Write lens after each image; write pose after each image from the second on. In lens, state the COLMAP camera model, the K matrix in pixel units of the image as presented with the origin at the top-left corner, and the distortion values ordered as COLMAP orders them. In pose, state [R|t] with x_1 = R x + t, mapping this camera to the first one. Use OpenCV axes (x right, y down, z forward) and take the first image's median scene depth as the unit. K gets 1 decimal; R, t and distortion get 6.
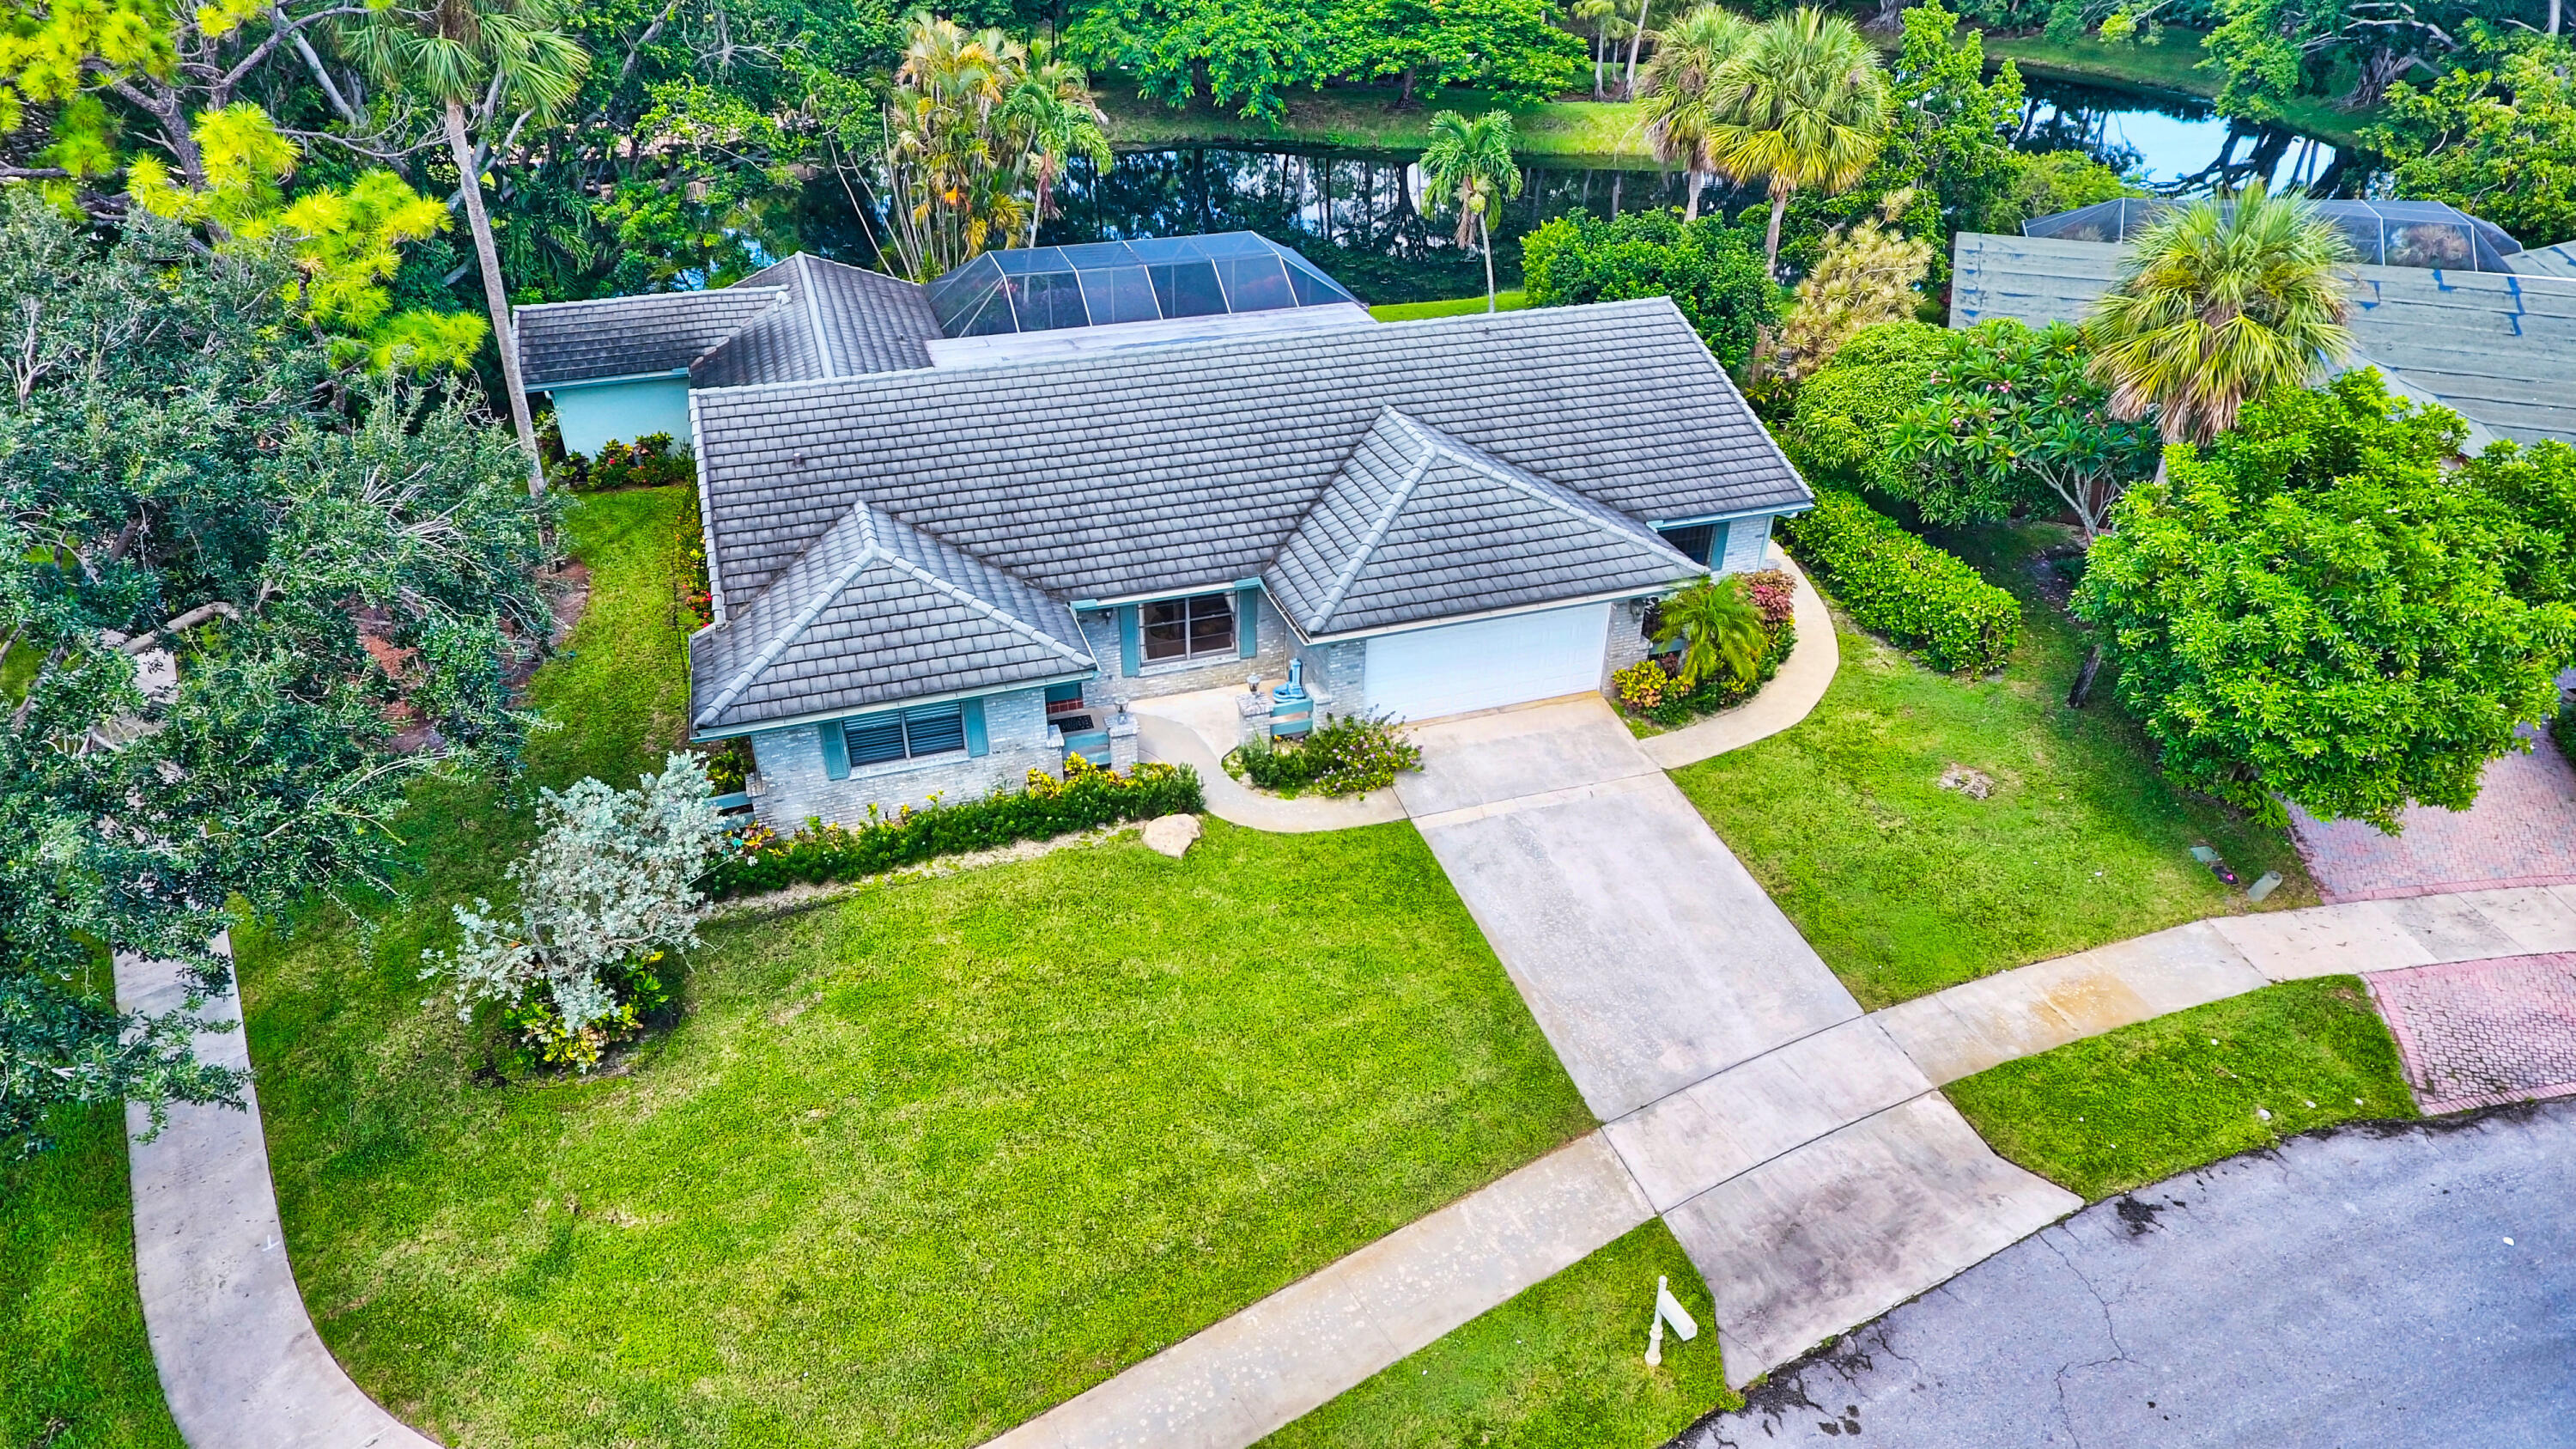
lens RADIAL K [[1519.0, 0, 1258.3], [0, 1519.0, 724.5], [0, 0, 1]] dist [-0.003071, 0.000064]
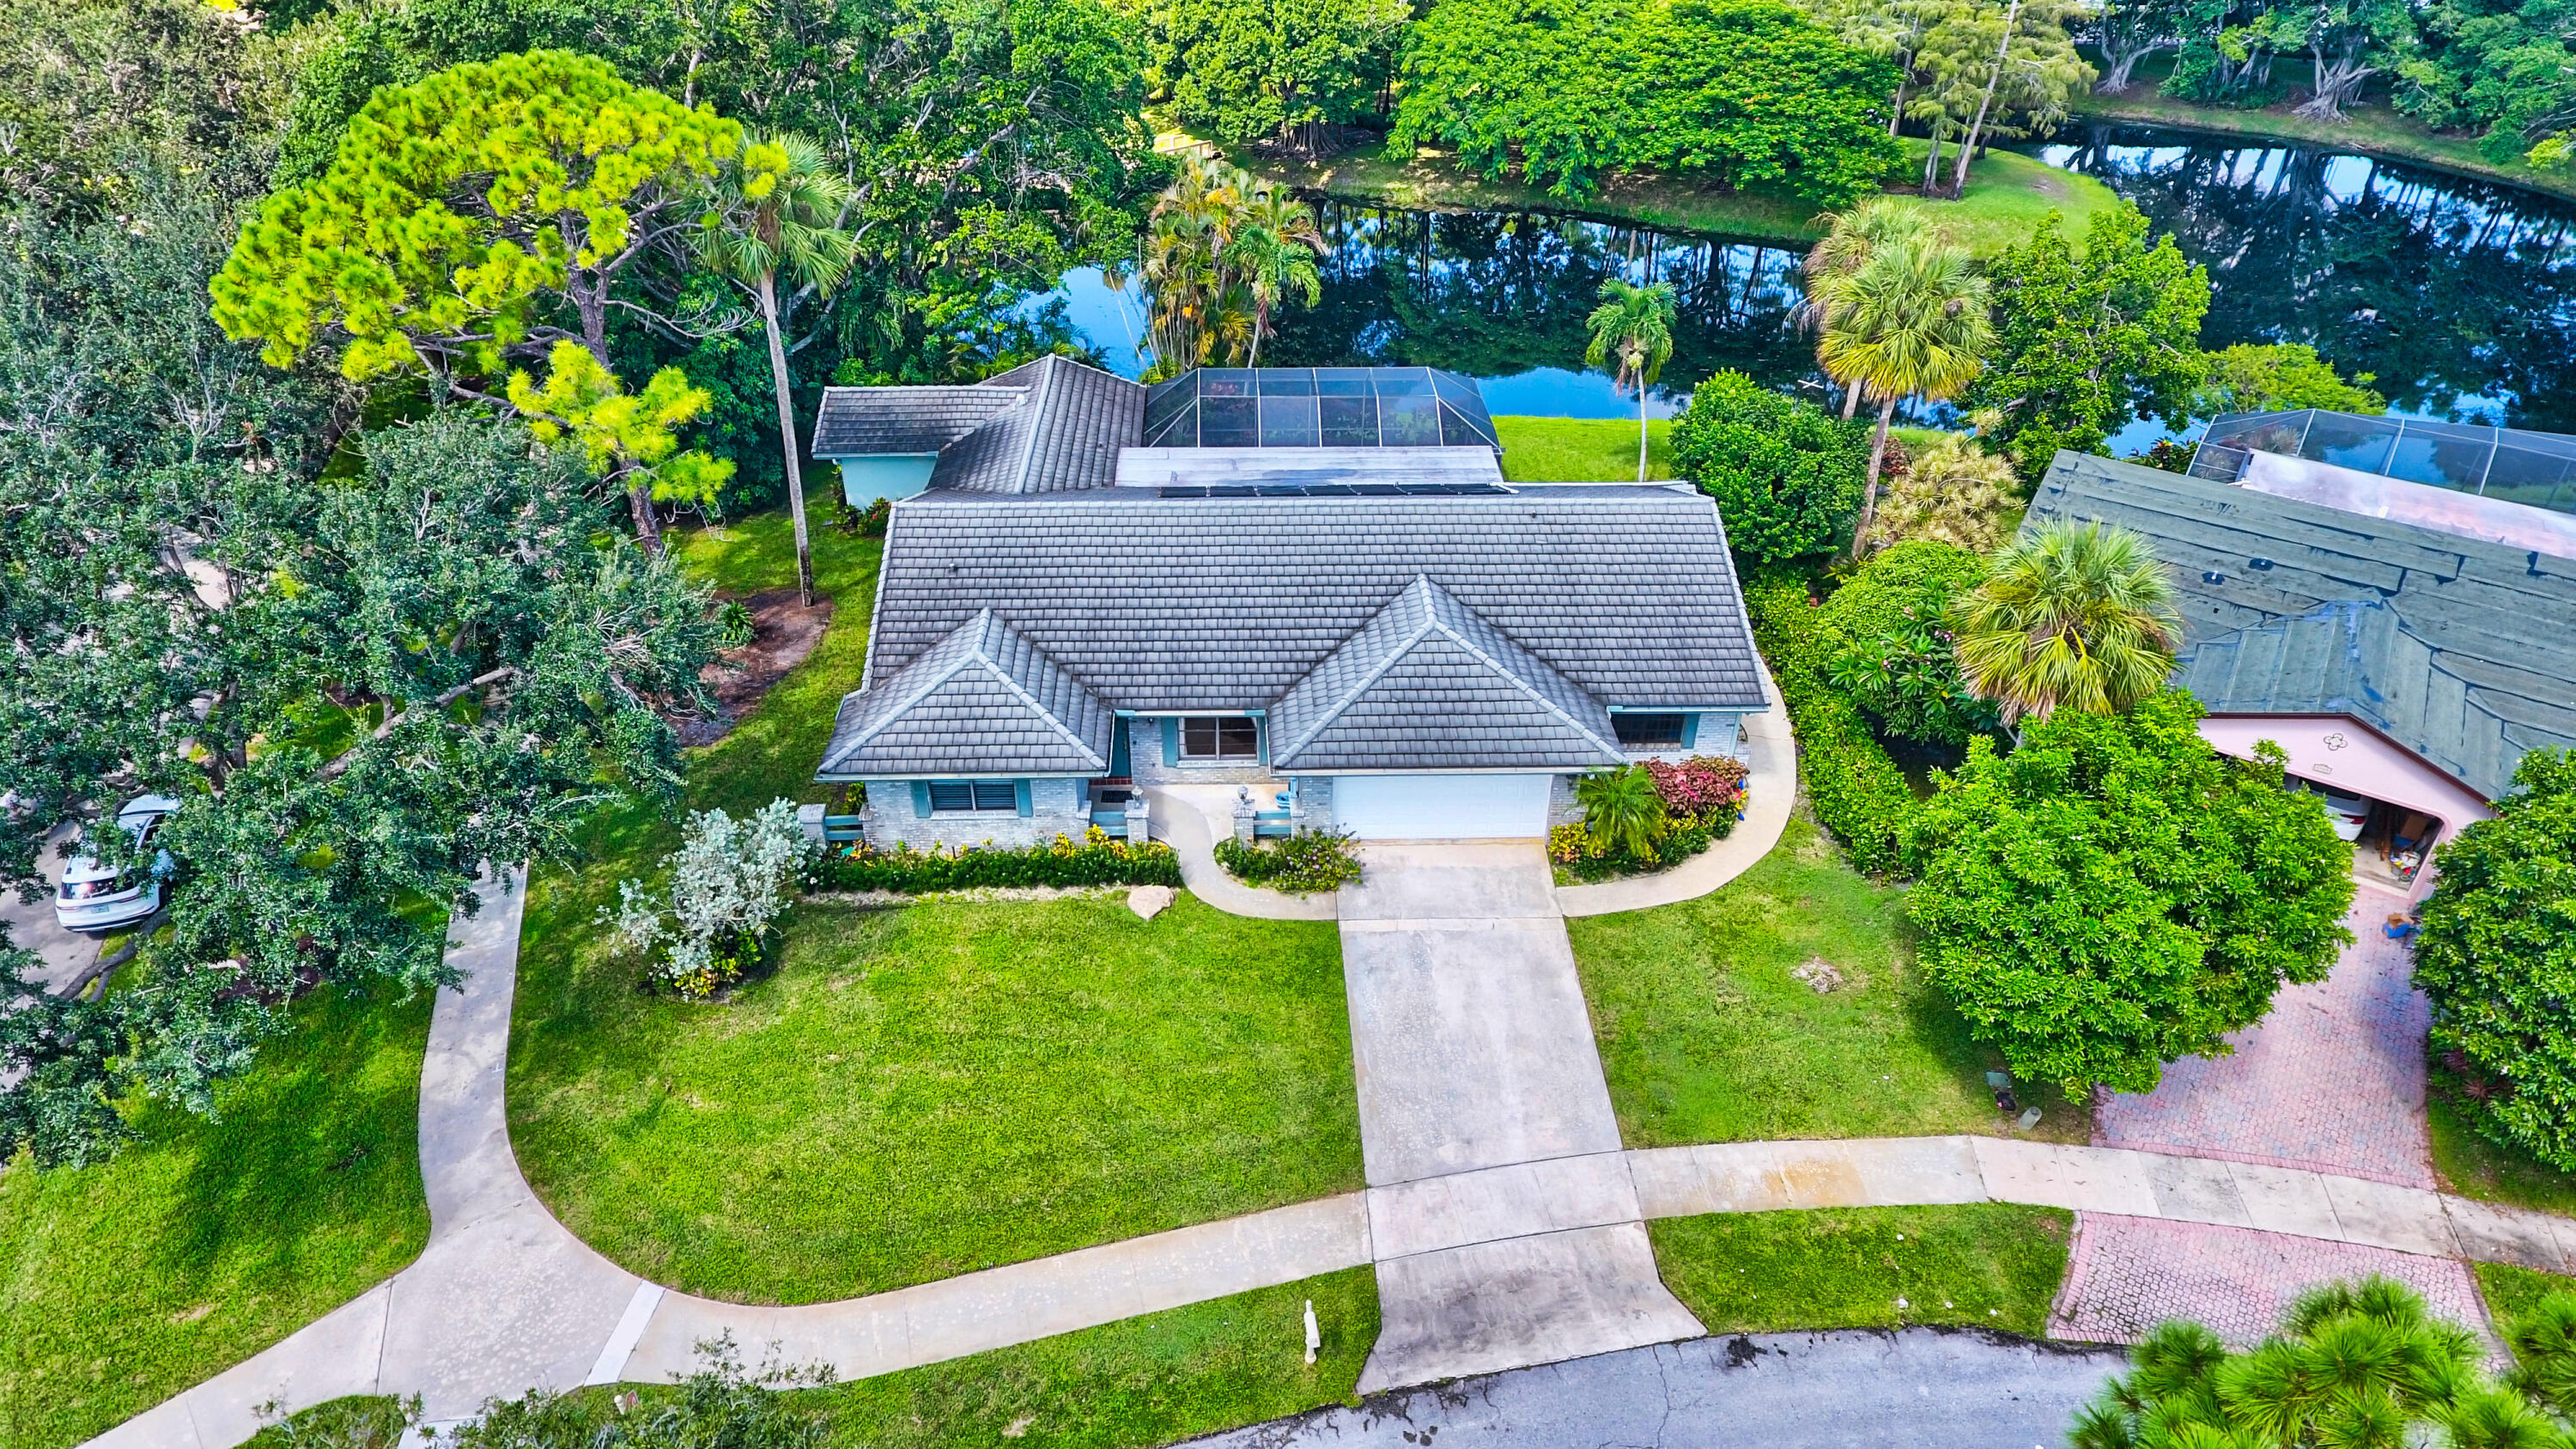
lens RADIAL K [[1519.0, 0, 1258.3], [0, 1519.0, 724.5], [0, 0, 1]] dist [-0.003071, 0.000064]
pose [[0.959303, 0.154855, -0.236131, 0.372370], [-0.149578, 0.987932, 0.040213, -0.169053], [0.239508, -0.003256, 0.970889, -0.297864]]
